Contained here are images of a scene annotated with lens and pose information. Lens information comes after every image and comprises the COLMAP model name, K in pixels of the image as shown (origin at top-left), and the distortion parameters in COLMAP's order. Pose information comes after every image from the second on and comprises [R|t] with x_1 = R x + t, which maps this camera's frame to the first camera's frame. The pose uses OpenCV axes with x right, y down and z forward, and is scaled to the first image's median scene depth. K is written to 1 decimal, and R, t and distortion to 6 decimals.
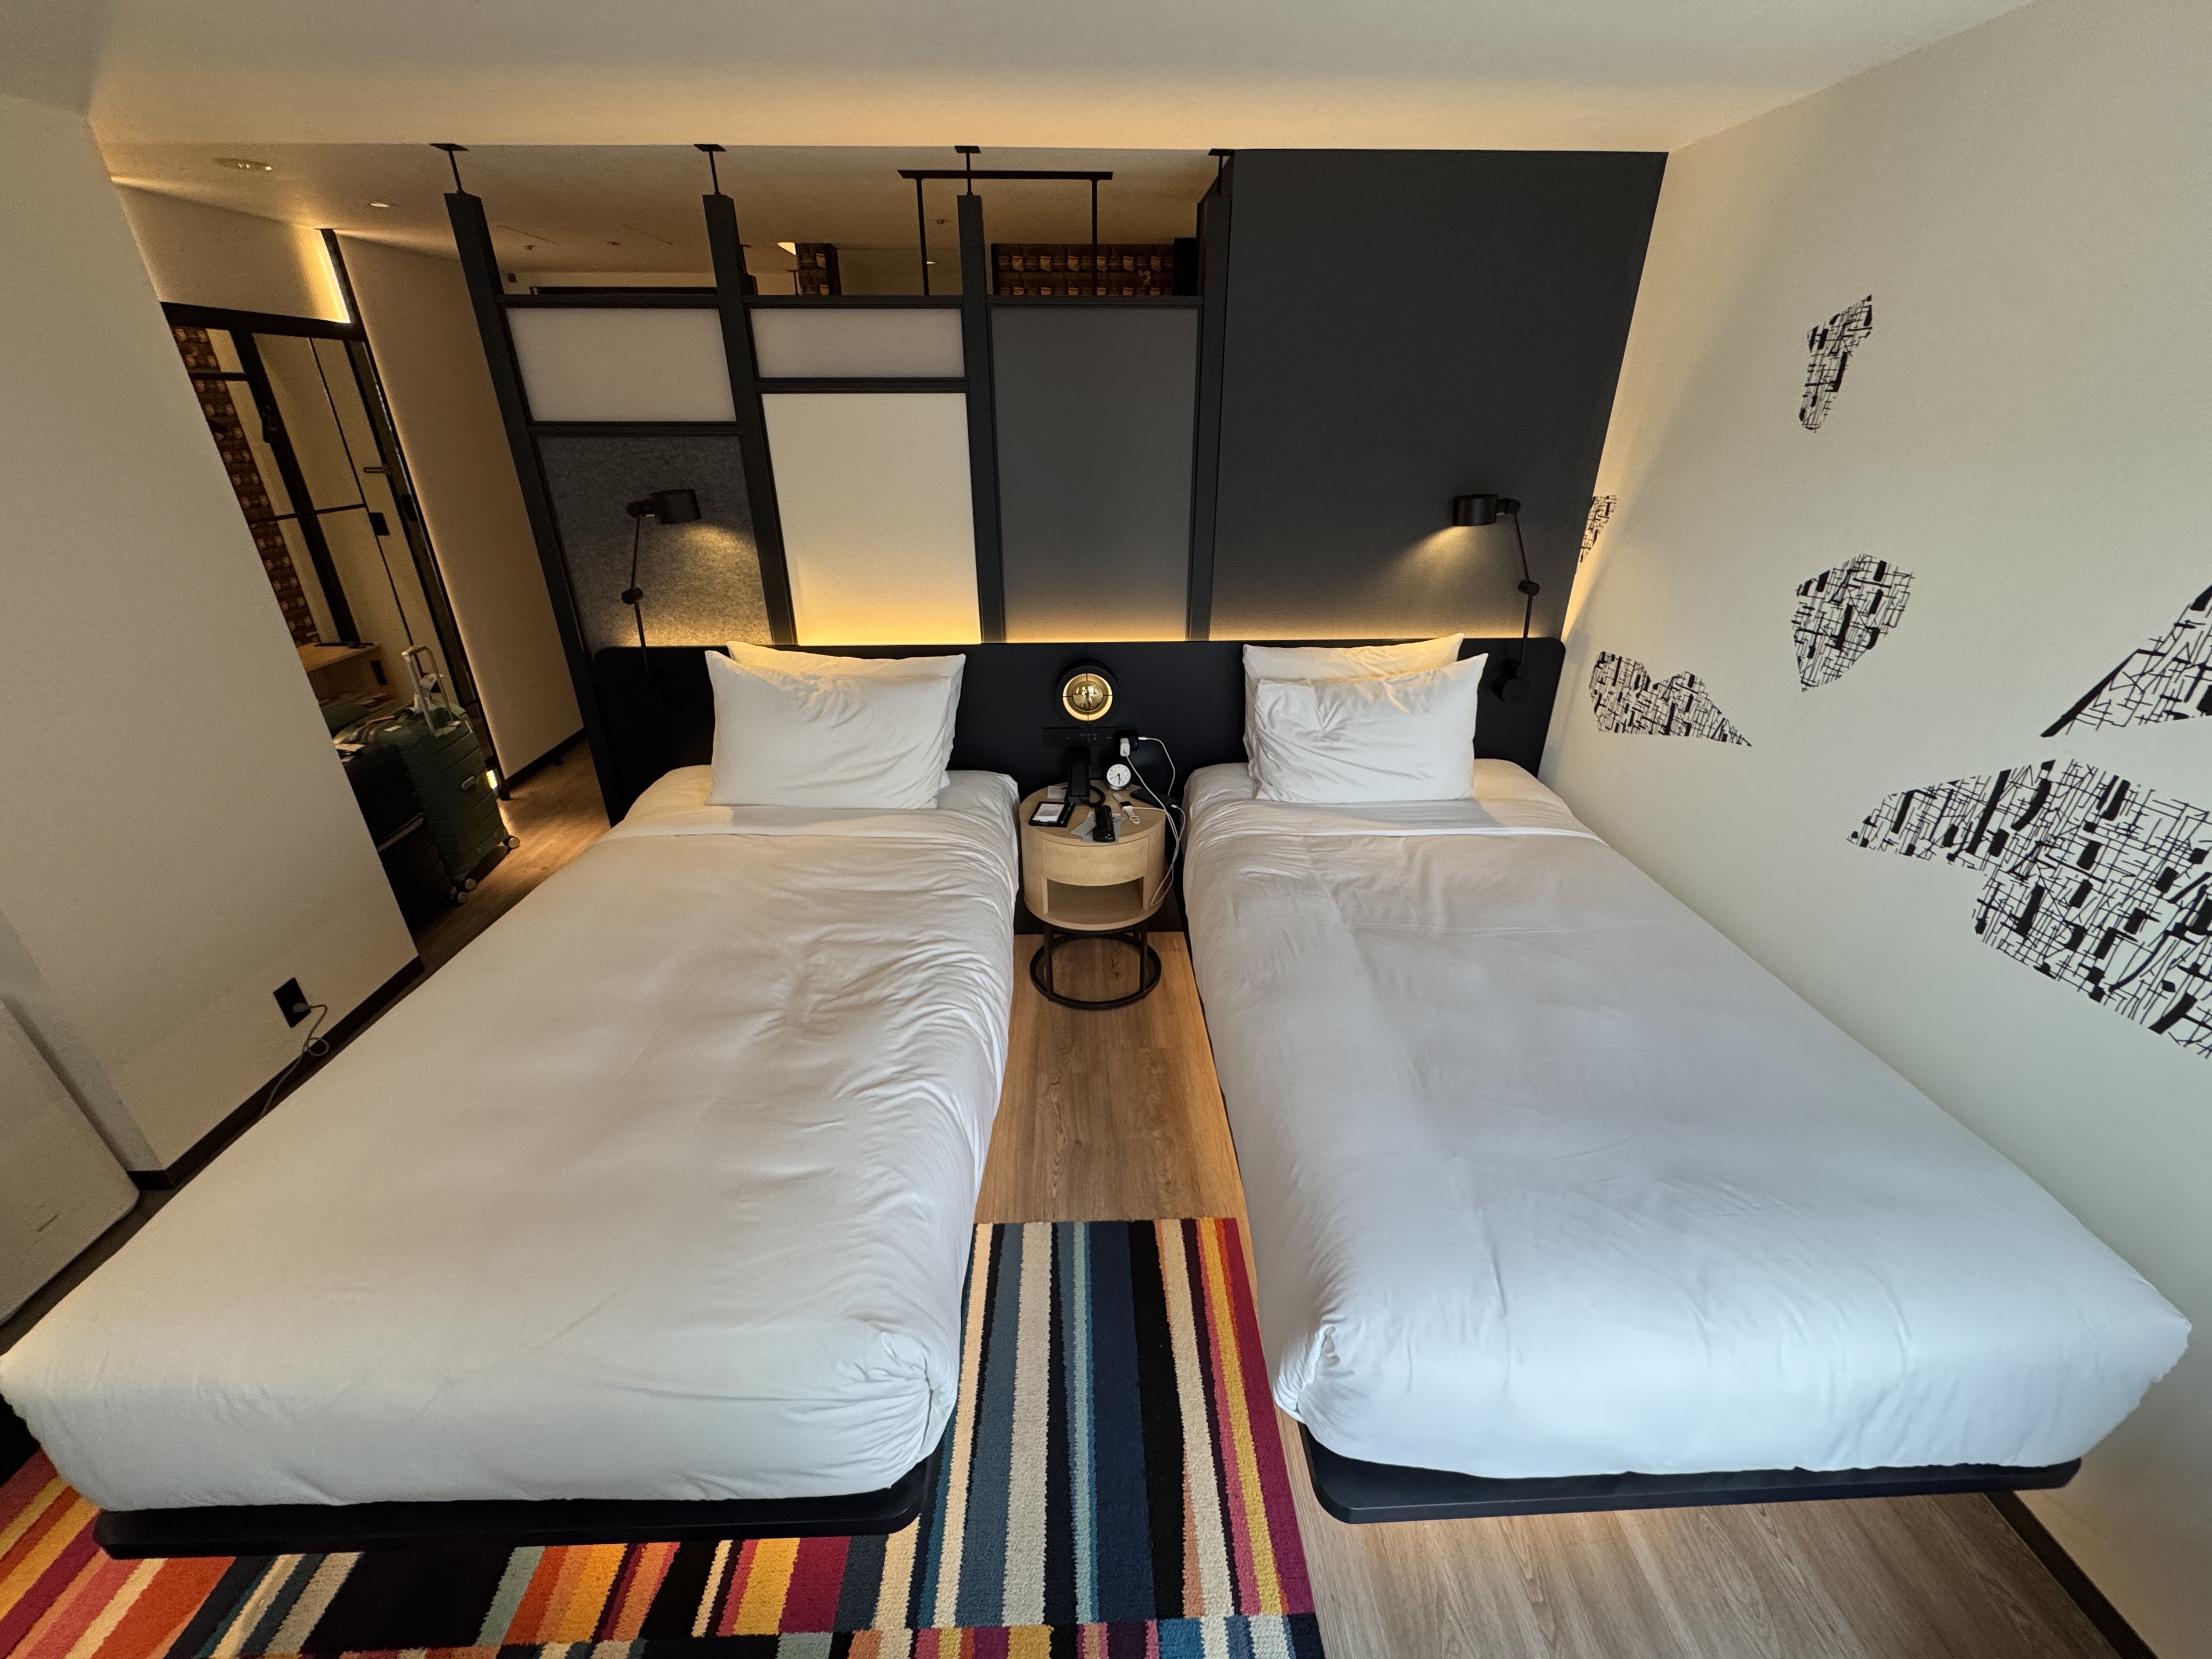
lens RADIAL K [[889.6, 0, 1106.7], [0, 889.6, 820.3], [0, 0, 1]] dist [0.005076, -0.000784]
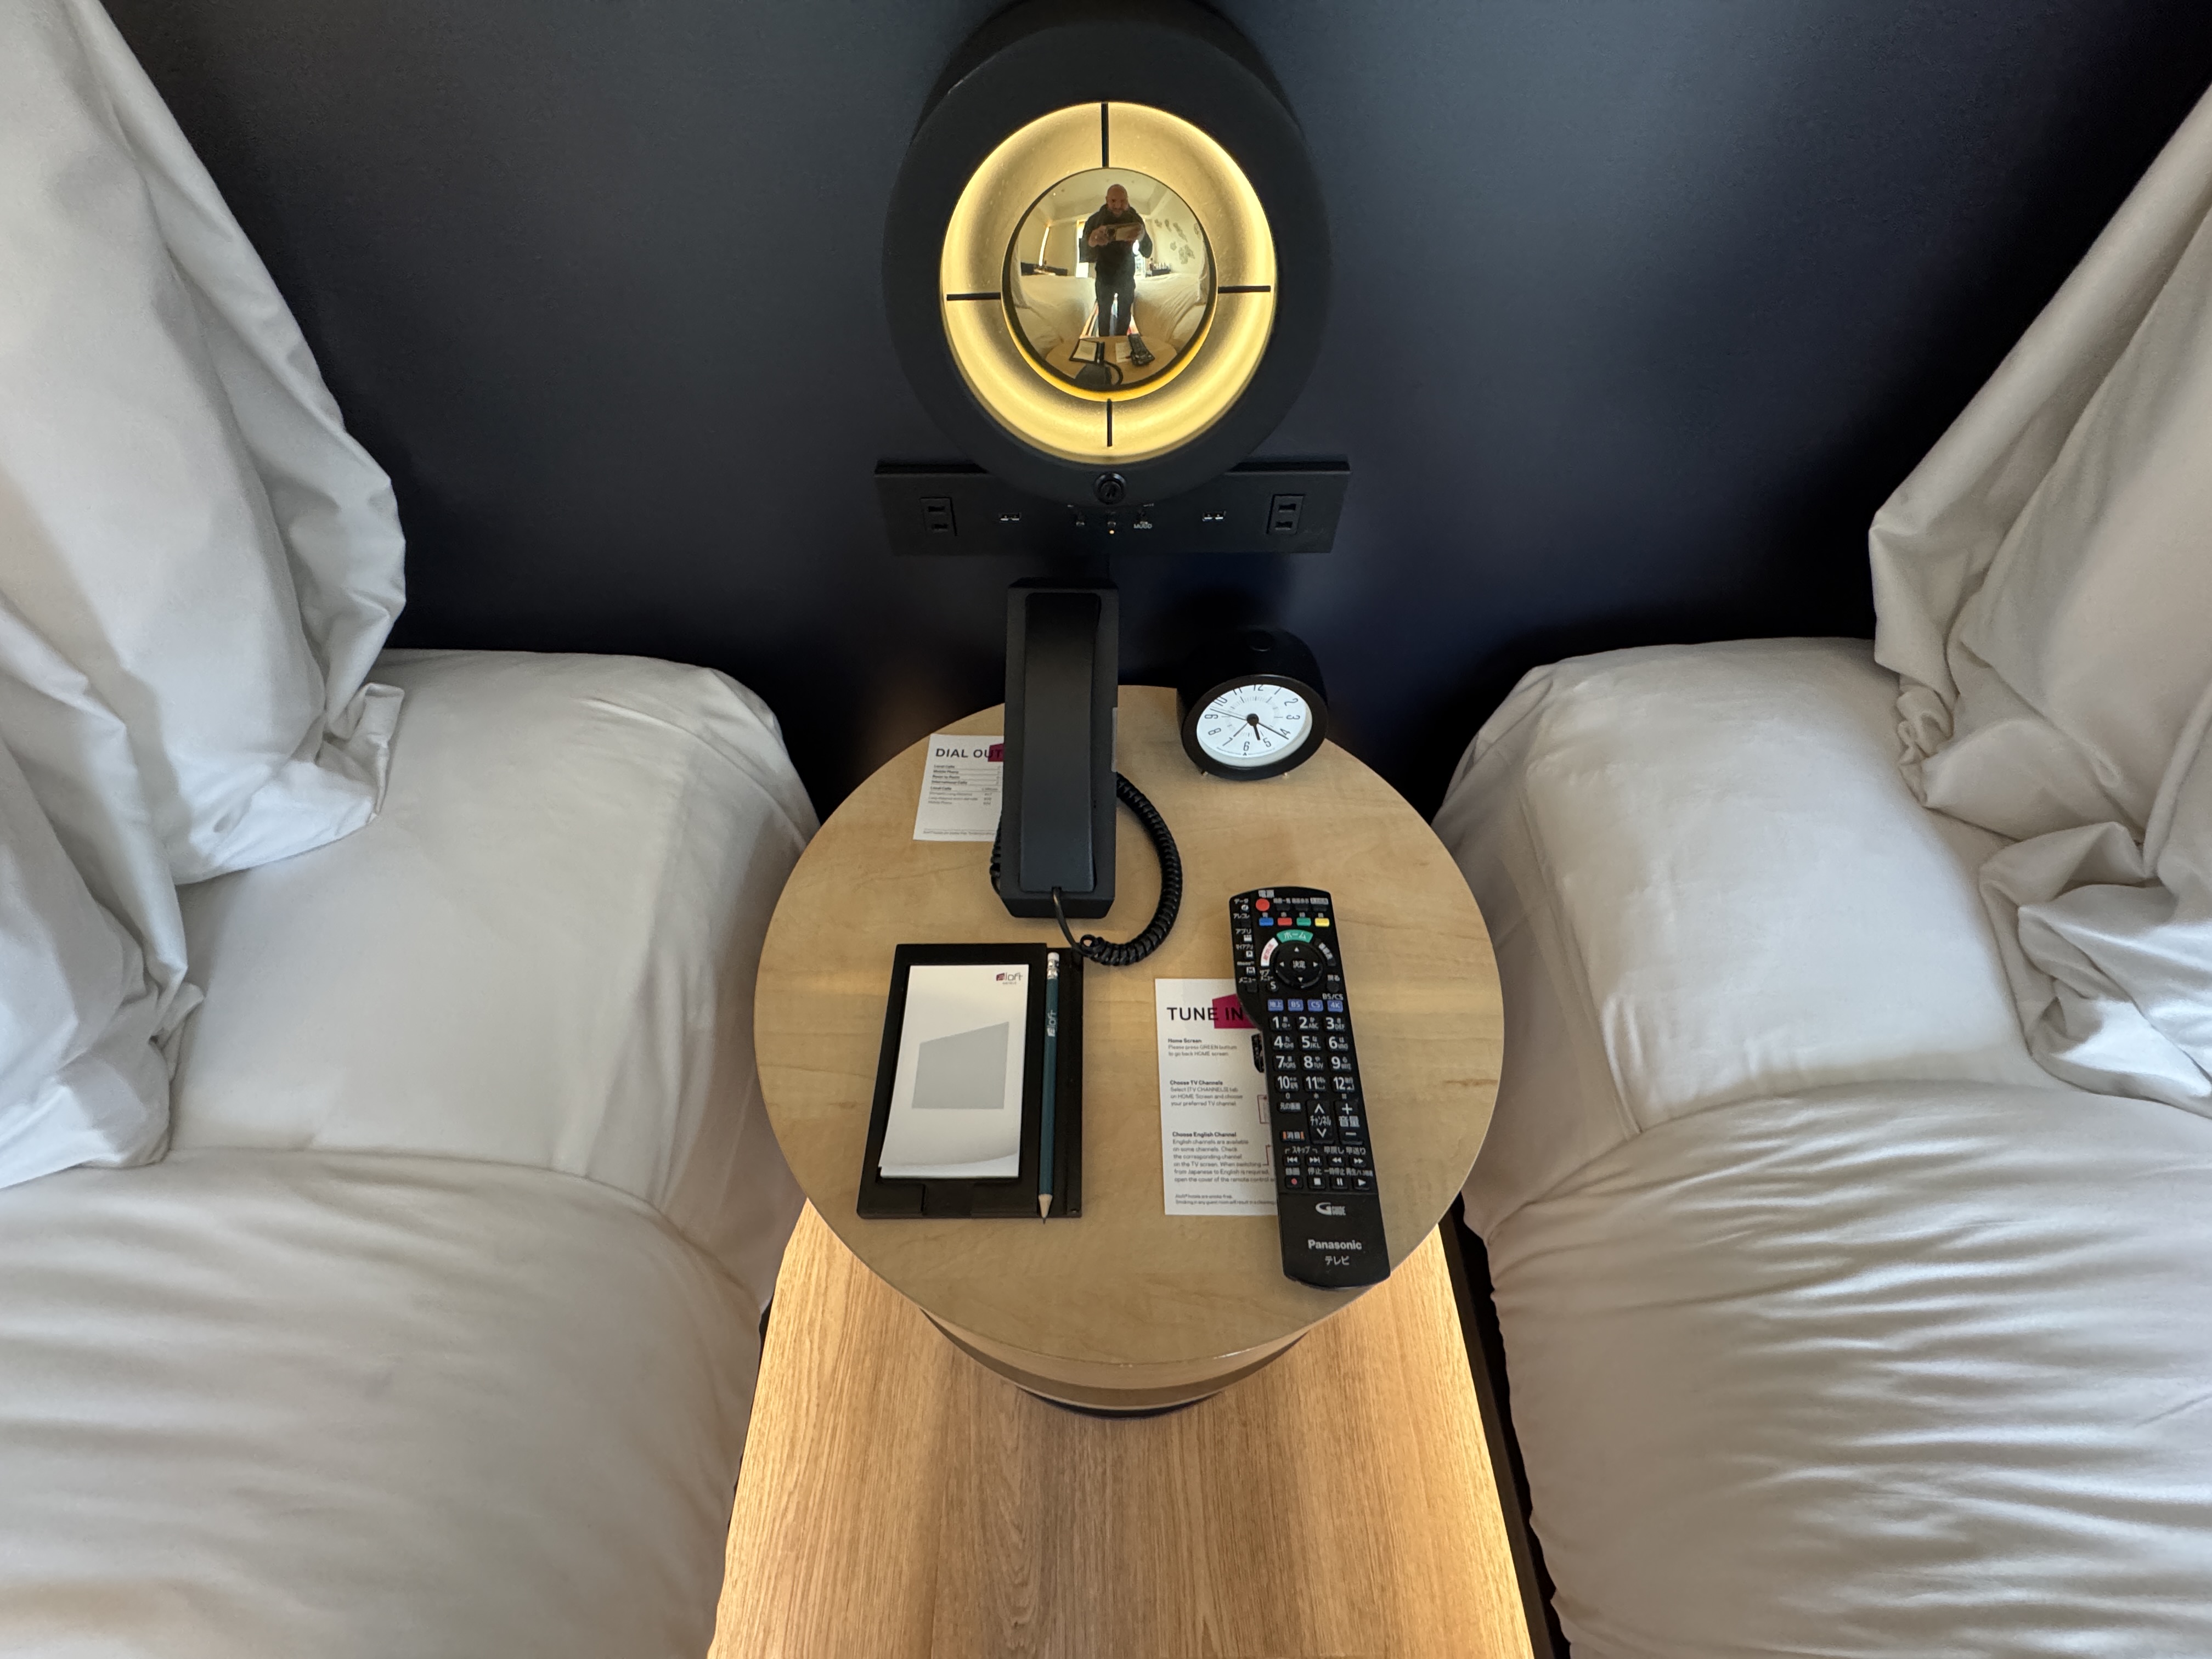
lens RADIAL K [[889.6, 0, 1102.7], [0, 889.6, 821.9], [0, 0, 1]] dist [0.005076, -0.000784]
pose [[0.999548, 0.023637, -0.018585, -0.020867], [-0.012386, 0.886899, 0.461797, -0.155999], [0.027398, -0.461358, 0.886791, 0.993124]]
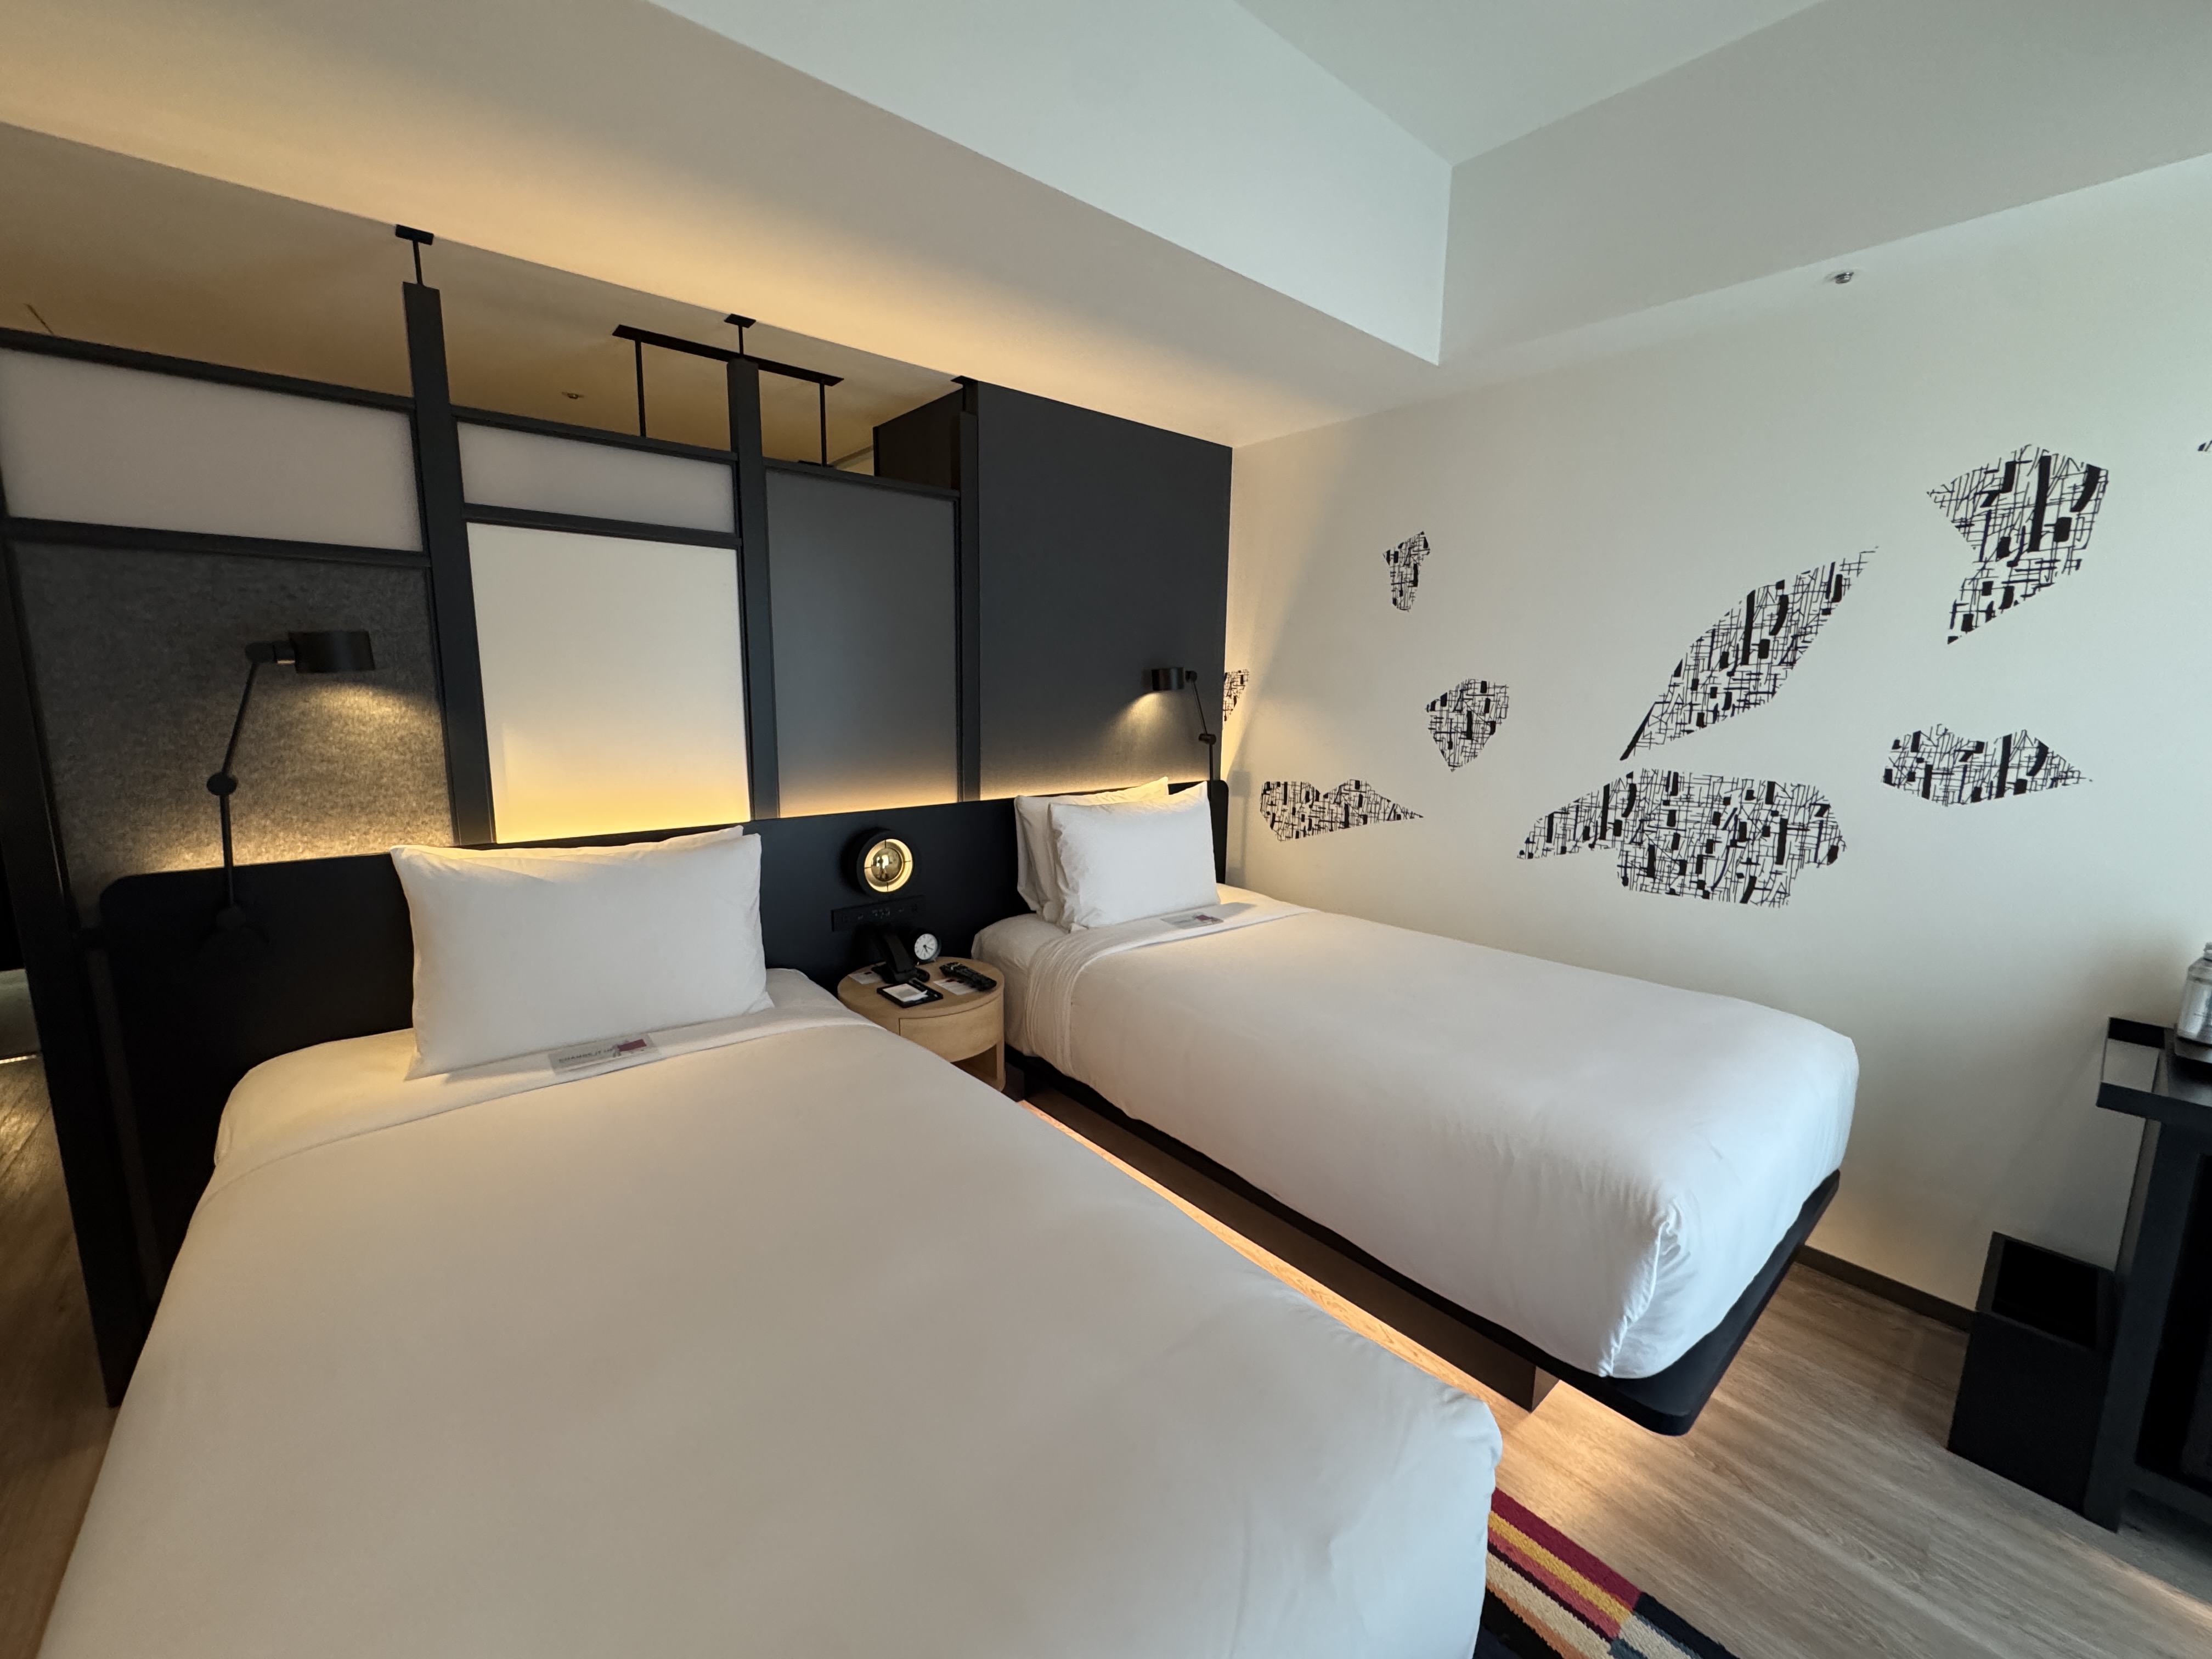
lens RADIAL K [[889.6, 0, 1103.5], [0, 889.6, 822.6], [0, 0, 1]] dist [0.005076, -0.000784]
pose [[0.785092, -0.085628, 0.613432, -0.488974], [0.250470, 0.949697, -0.187993, 0.057465], [-0.566476, 0.301238, 0.767046, 0.185920]]
